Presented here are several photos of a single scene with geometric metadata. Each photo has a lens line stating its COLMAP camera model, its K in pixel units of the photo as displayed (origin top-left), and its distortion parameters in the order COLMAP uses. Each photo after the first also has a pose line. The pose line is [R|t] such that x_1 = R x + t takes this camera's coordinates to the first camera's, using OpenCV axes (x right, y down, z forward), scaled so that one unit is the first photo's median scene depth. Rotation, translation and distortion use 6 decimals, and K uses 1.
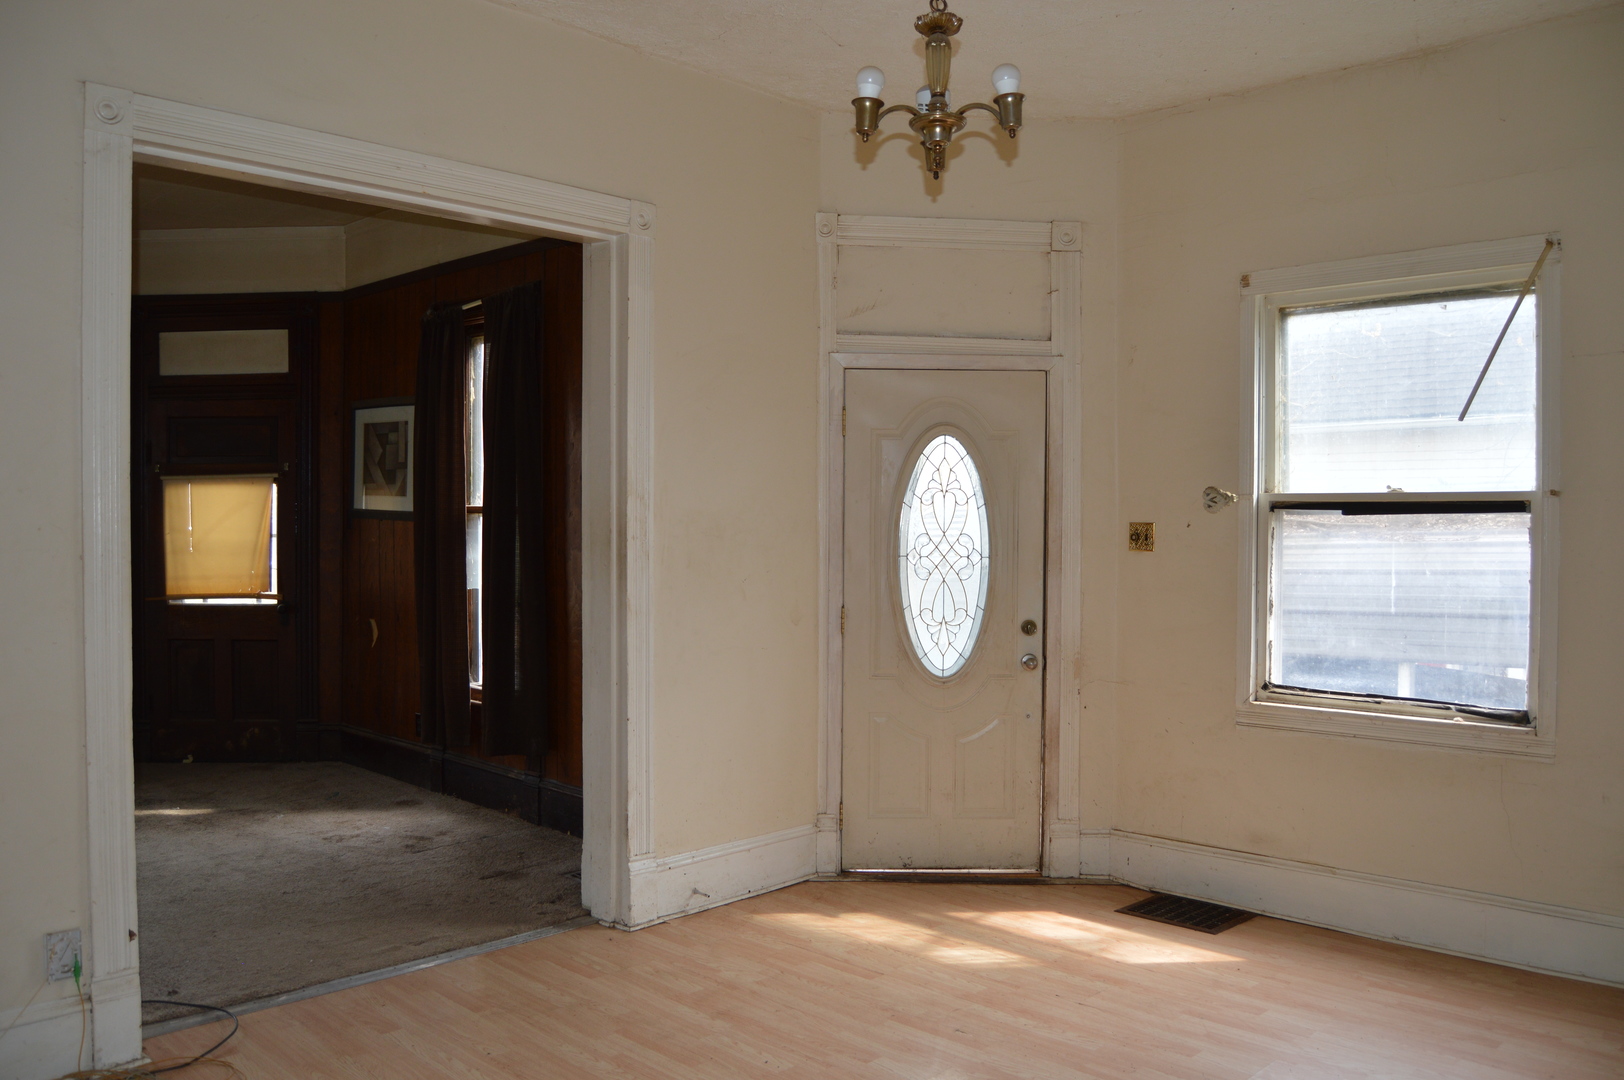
lens RADIAL K [[1319.2, 0, 812.0], [0, 1319.2, 540.0], [0, 0, 1]] dist [-0.086103, 0.038595]
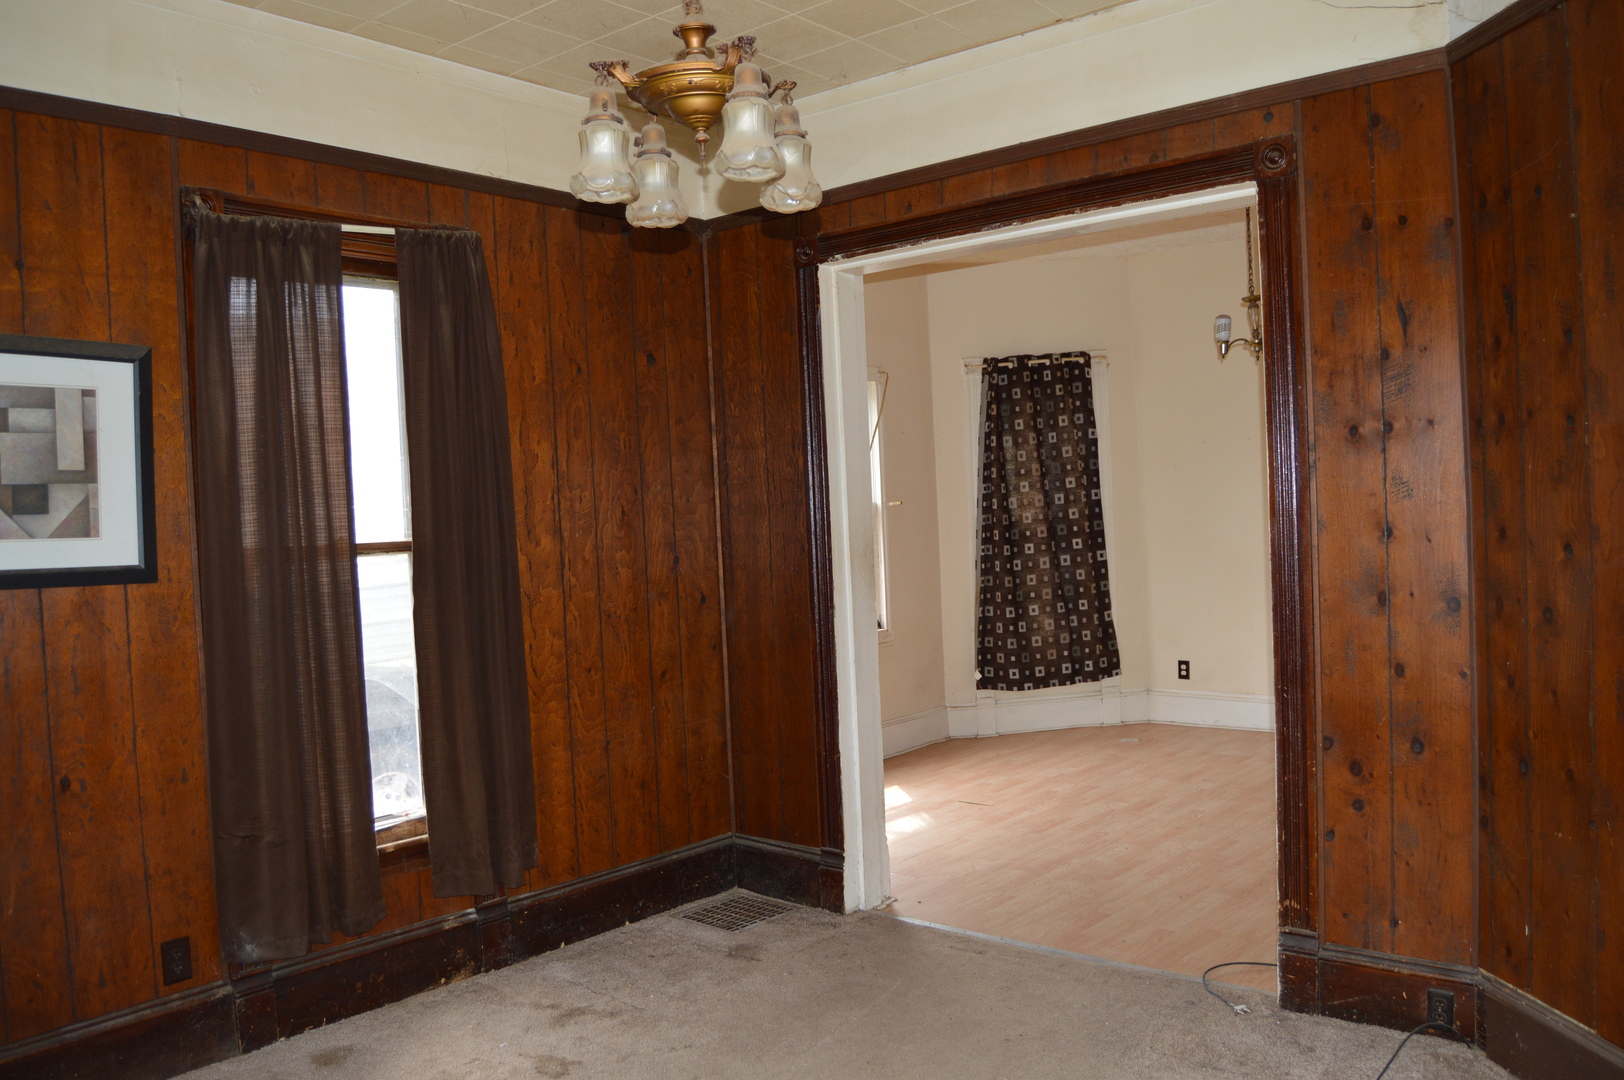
lens RADIAL K [[1319.2, 0, 812.0], [0, 1319.2, 540.0], [0, 0, 1]] dist [-0.086103, 0.038595]
pose [[-0.065427, -0.025654, 0.997528, -1.083903], [0.068580, 0.997190, 0.030144, -0.036839], [-0.995498, 0.070383, -0.063484, 0.983500]]
